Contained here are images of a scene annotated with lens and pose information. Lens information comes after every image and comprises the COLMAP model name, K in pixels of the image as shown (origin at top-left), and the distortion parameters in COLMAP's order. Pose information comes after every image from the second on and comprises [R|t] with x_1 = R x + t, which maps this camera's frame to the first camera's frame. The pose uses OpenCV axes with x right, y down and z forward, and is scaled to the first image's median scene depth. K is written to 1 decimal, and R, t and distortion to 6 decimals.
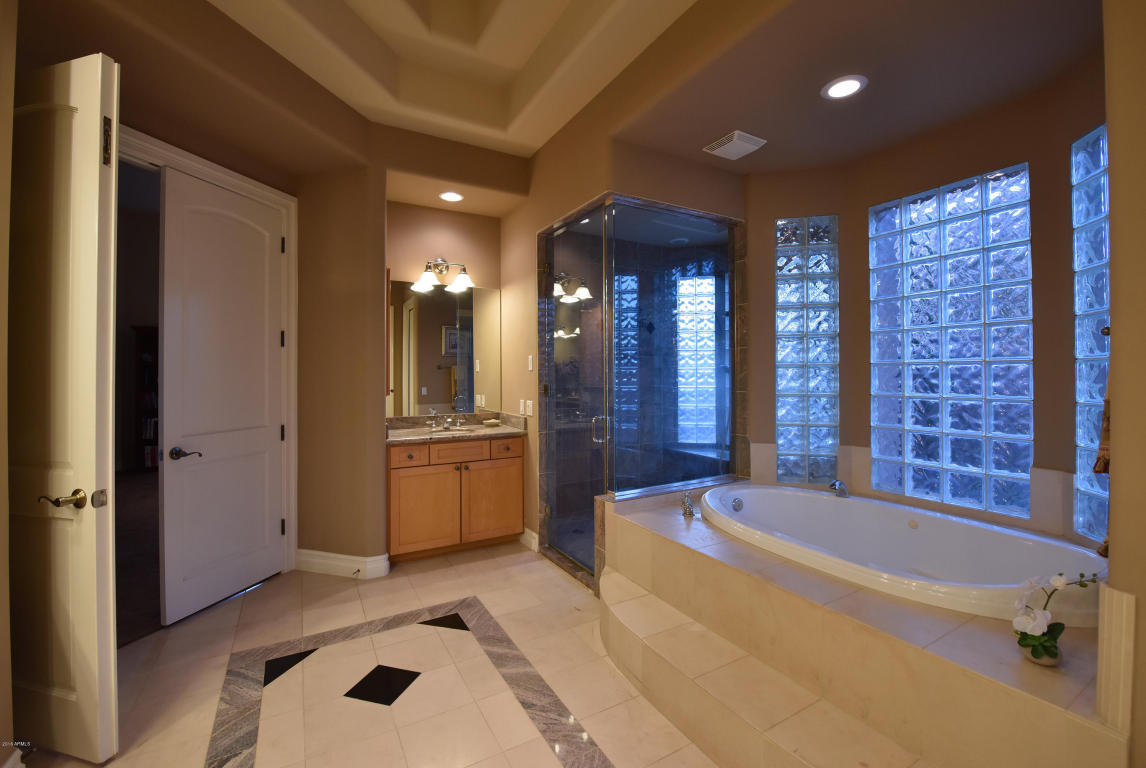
lens RADIAL K [[505.8, 0, 605.1], [0, 505.8, 367.8], [0, 0, 1]] dist [-0.003893, -0.005135]
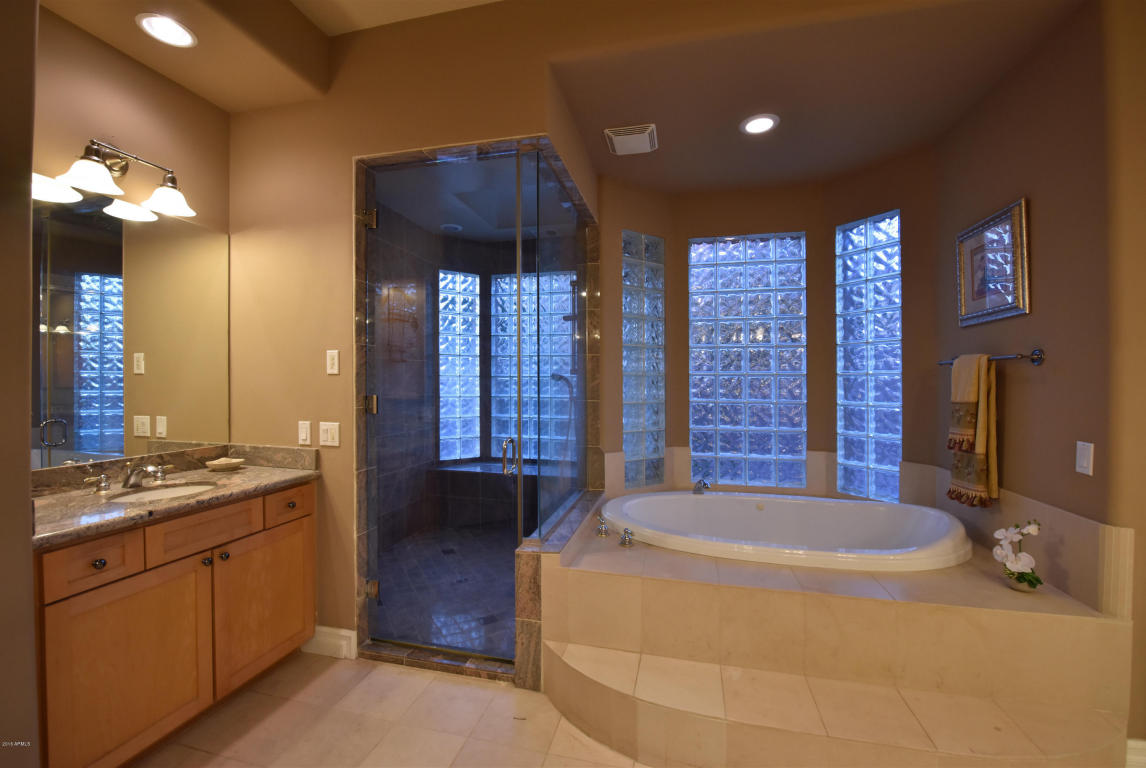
lens RADIAL K [[456.4, 0, 575.7], [0, 456.4, 381.1], [0, 0, 1]] dist [-0.016678, -0.000501]
pose [[0.695603, 0.008549, 0.718375, -0.375318], [-0.016263, 0.999860, 0.003848, 0.007390], [-0.718242, -0.014360, 0.695645, 0.429675]]
